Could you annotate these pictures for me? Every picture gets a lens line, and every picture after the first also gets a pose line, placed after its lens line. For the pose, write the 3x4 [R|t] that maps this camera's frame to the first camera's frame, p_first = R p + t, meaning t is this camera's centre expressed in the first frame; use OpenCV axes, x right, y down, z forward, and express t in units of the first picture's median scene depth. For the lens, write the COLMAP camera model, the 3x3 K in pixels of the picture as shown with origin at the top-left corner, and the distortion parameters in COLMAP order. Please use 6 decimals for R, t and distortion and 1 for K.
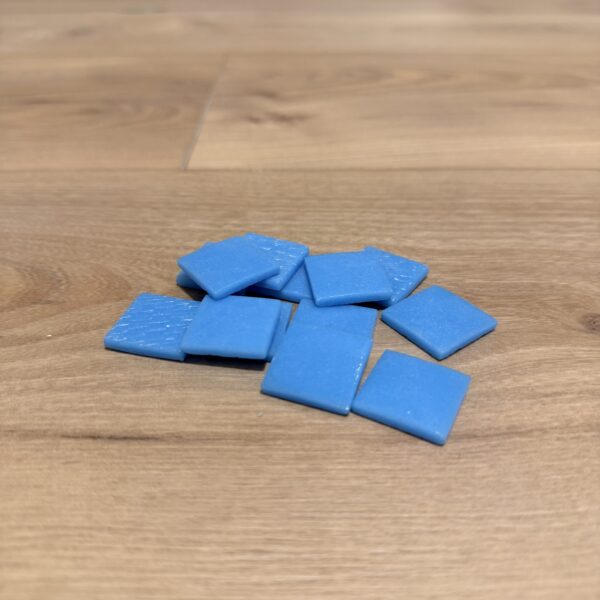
lens RADIAL K [[569.5, 0, 301.0], [0, 569.5, 300.6], [0, 0, 1]] dist [0.143093, -0.442939]
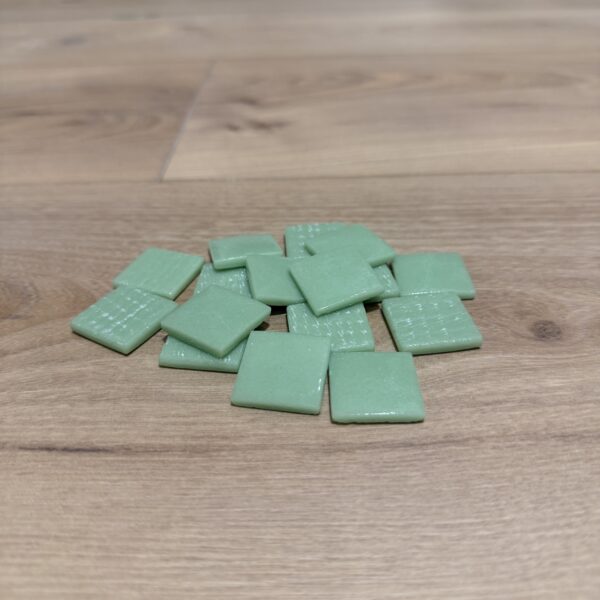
lens RADIAL K [[570.0, 0, 302.2], [0, 570.0, 301.6], [0, 0, 1]] dist [0.143027, -0.445825]
pose [[0.999609, -0.016089, -0.022874, 0.128568], [0.016323, 0.999816, 0.010089, -0.034708], [0.022708, -0.010459, 0.999687, -0.035562]]
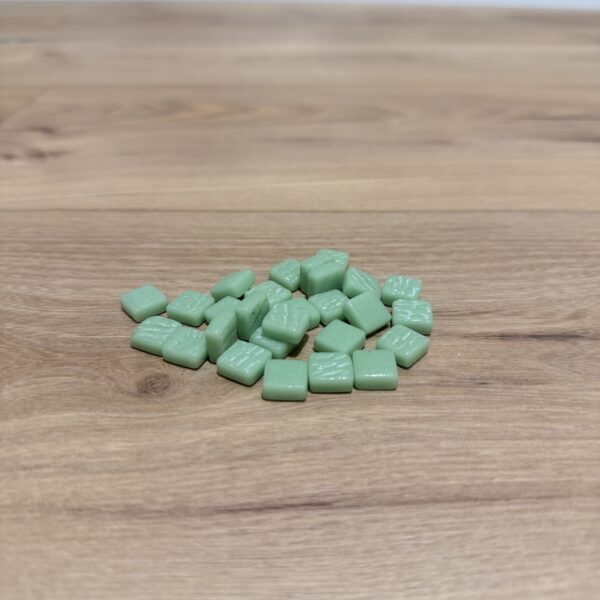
lens RADIAL K [[572.6, 0, 299.2], [0, 572.6, 301.2], [0, 0, 1]] dist [0.155698, -0.467316]
pose [[0.999983, 0.005719, 0.000876, 0.901709], [-0.005684, 0.999362, -0.035268, -0.078562], [-0.001077, 0.035263, 0.999378, 0.060696]]
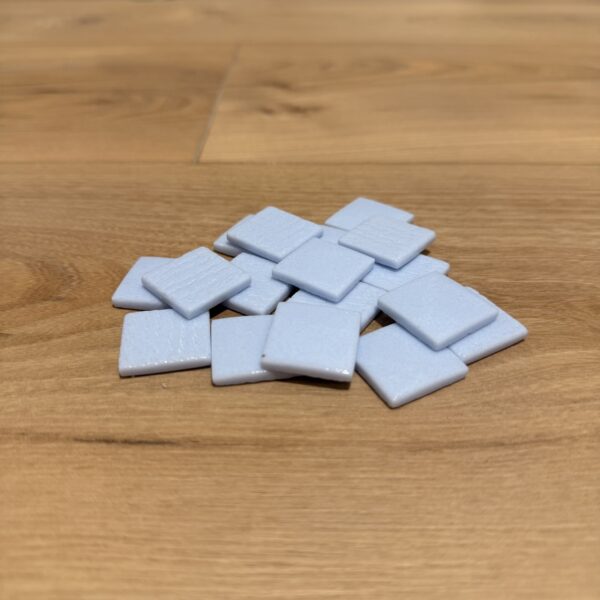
lens RADIAL K [[569.5, 0, 301.0], [0, 569.5, 300.6], [0, 0, 1]] dist [0.143093, -0.442939]
pose [[0.999920, 0.008298, -0.009521, -0.026456], [-0.008149, 0.999845, 0.015624, -0.016544], [0.009649, -0.015545, 0.999833, 0.036367]]
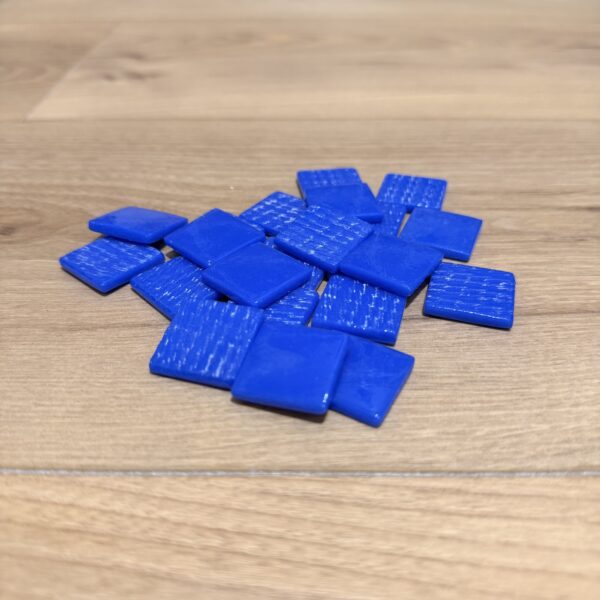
lens RADIAL K [[572.6, 0, 300.6], [0, 572.6, 292.2], [0, 0, 1]] dist [0.139115, -0.432517]
pose [[0.999994, 0.001108, 0.003144, 0.588386], [-0.001163, 0.999846, 0.017482, 0.142259], [-0.003124, -0.017486, 0.999842, -0.174777]]
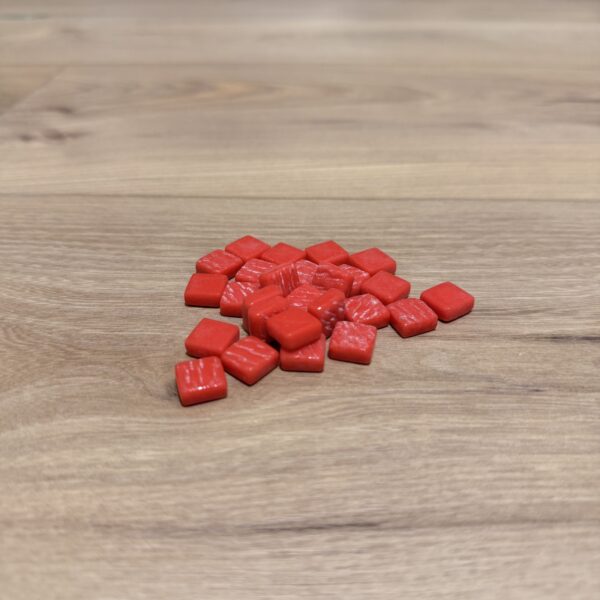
lens RADIAL K [[572.6, 0, 301.7], [0, 572.6, 299.9], [0, 0, 1]] dist [0.162177, -0.485407]
pose [[0.999711, 0.017198, -0.016819, 0.851288], [-0.017267, 0.999843, -0.003991, -0.113213], [0.016748, 0.004281, 0.999851, 0.137553]]
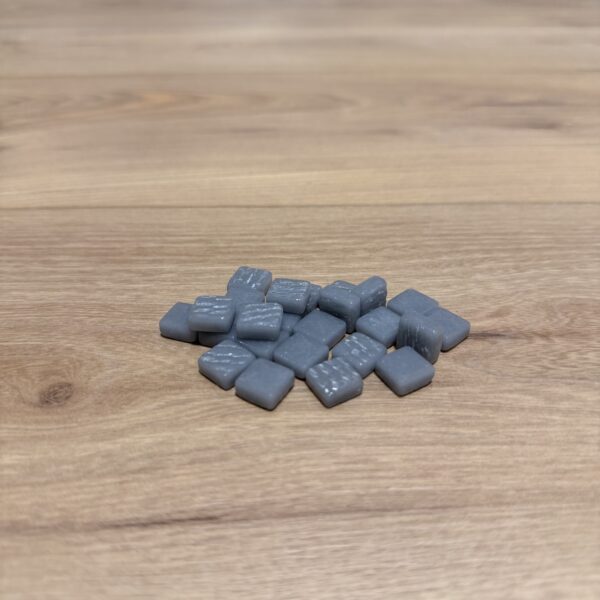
lens RADIAL K [[572.6, 0, 301.7], [0, 572.6, 299.9], [0, 0, 1]] dist [0.162177, -0.485407]
pose [[0.999827, -0.010123, 0.015599, 1.071045], [0.010263, 0.999907, -0.008932, -0.118598], [-0.015507, 0.009090, 0.999838, 0.084951]]
